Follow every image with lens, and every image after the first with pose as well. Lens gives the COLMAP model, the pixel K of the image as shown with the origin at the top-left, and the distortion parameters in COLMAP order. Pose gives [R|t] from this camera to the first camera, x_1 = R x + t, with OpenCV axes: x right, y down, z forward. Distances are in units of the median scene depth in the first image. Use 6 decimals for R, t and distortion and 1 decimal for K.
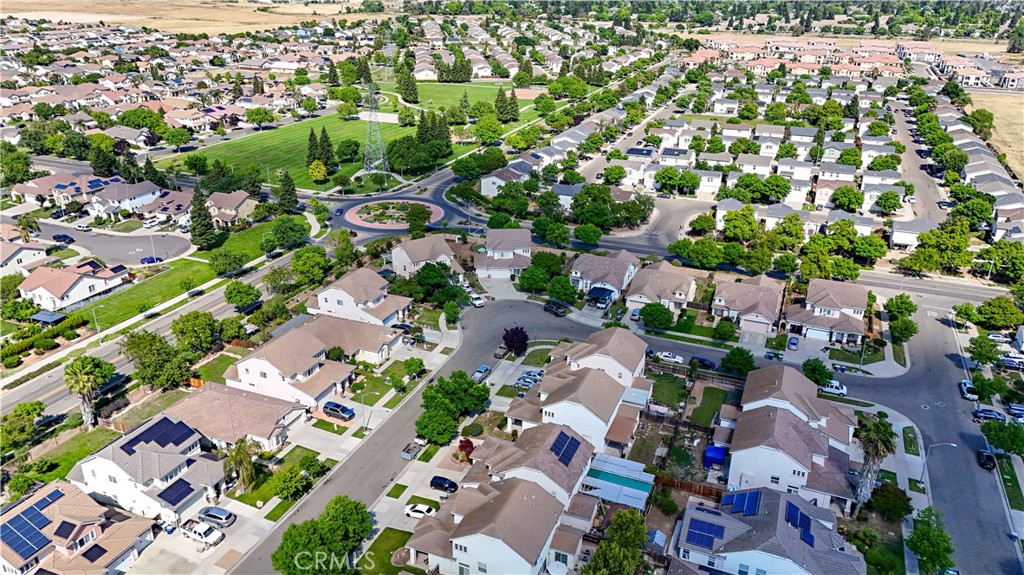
lens RADIAL K [[746.7, 0, 512.0], [0, 746.7, 287.5], [0, 0, 1]] dist [0.088040, -0.082997]
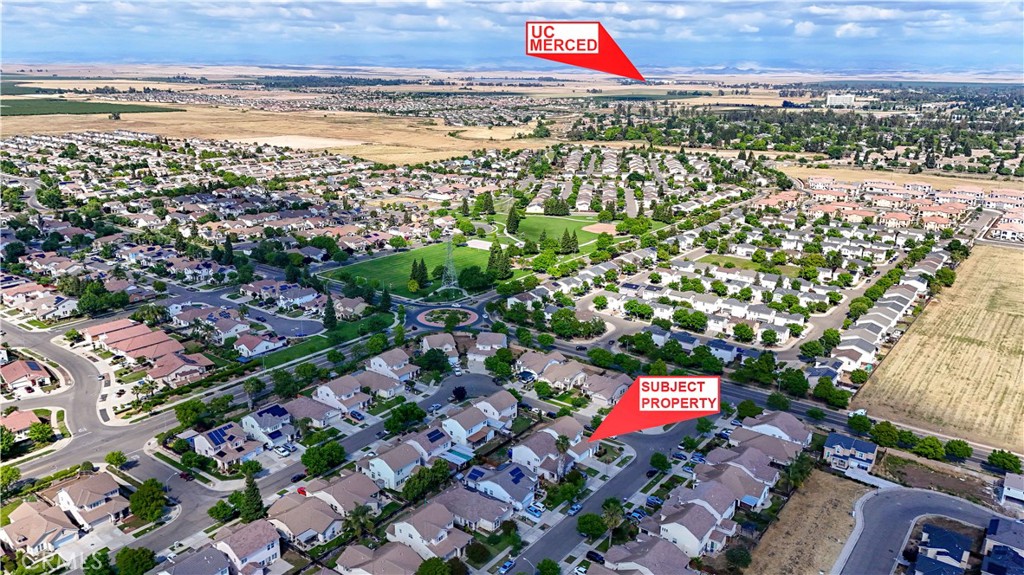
lens RADIAL K [[746.7, 0, 512.0], [0, 746.7, 287.5], [0, 0, 1]] dist [0.088040, -0.082997]
pose [[0.967772, 0.067541, -0.242603, 0.363945], [-0.096974, 0.989022, -0.111497, 0.002903], [0.232409, 0.131430, 0.963697, -0.517771]]
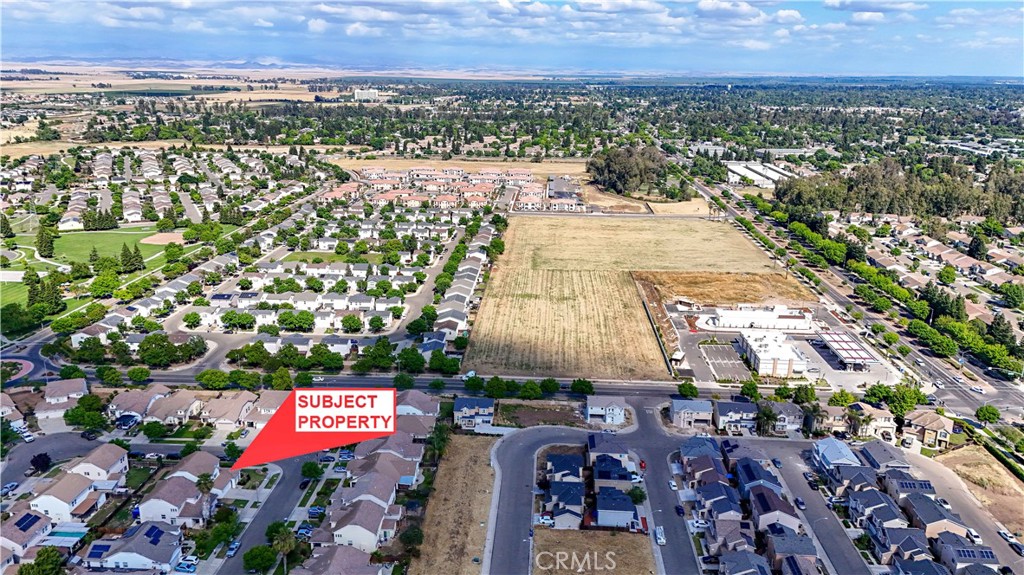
lens RADIAL K [[746.7, 0, 512.0], [0, 746.7, 287.5], [0, 0, 1]] dist [0.088040, -0.082997]
pose [[0.944379, -0.092976, 0.315443, 0.287405], [0.129202, 0.986970, -0.095898, -0.004220], [-0.302416, 0.131320, 0.944087, -0.503679]]
